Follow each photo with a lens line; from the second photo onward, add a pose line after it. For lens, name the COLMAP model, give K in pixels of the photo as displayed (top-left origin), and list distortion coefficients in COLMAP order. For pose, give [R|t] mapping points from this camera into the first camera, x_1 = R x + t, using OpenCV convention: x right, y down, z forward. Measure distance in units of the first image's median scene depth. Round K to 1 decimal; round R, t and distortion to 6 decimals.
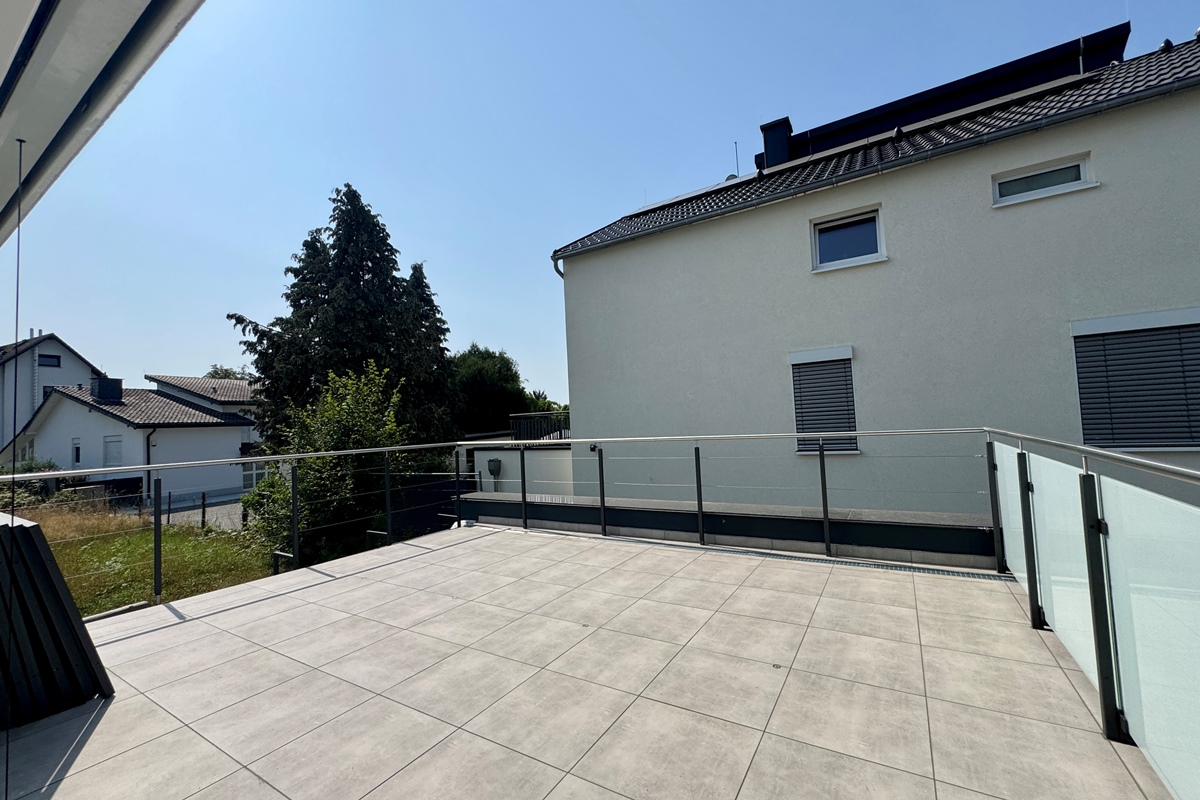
lens RADIAL K [[478.9, 0, 601.8], [0, 478.9, 399.3], [0, 0, 1]] dist [-0.001176, -0.000126]
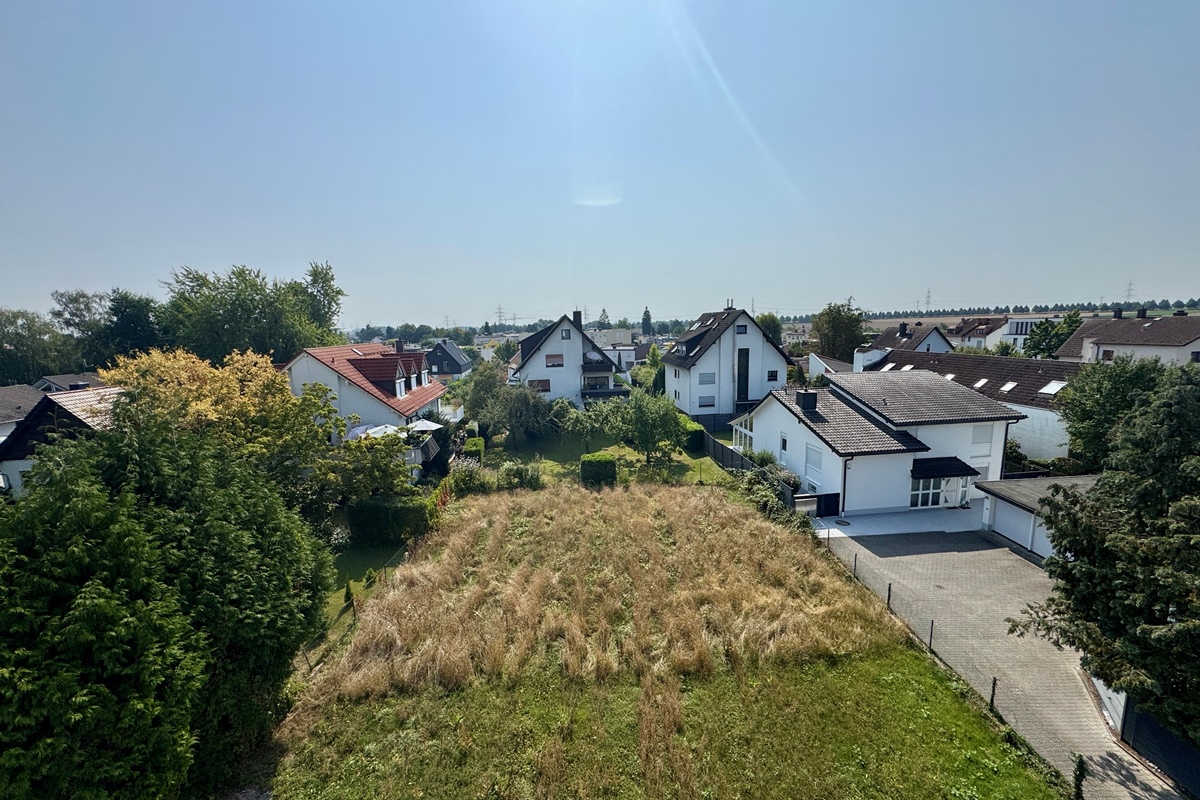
lens RADIAL K [[478.9, 0, 601.8], [0, 478.9, 403.6], [0, 0, 1]] dist [-0.001176, -0.000126]
pose [[0.501653, 0.171889, -0.847820, -0.248274], [0.048797, 0.972877, 0.226117, -0.308427], [0.863692, -0.154804, 0.479659, -0.044812]]
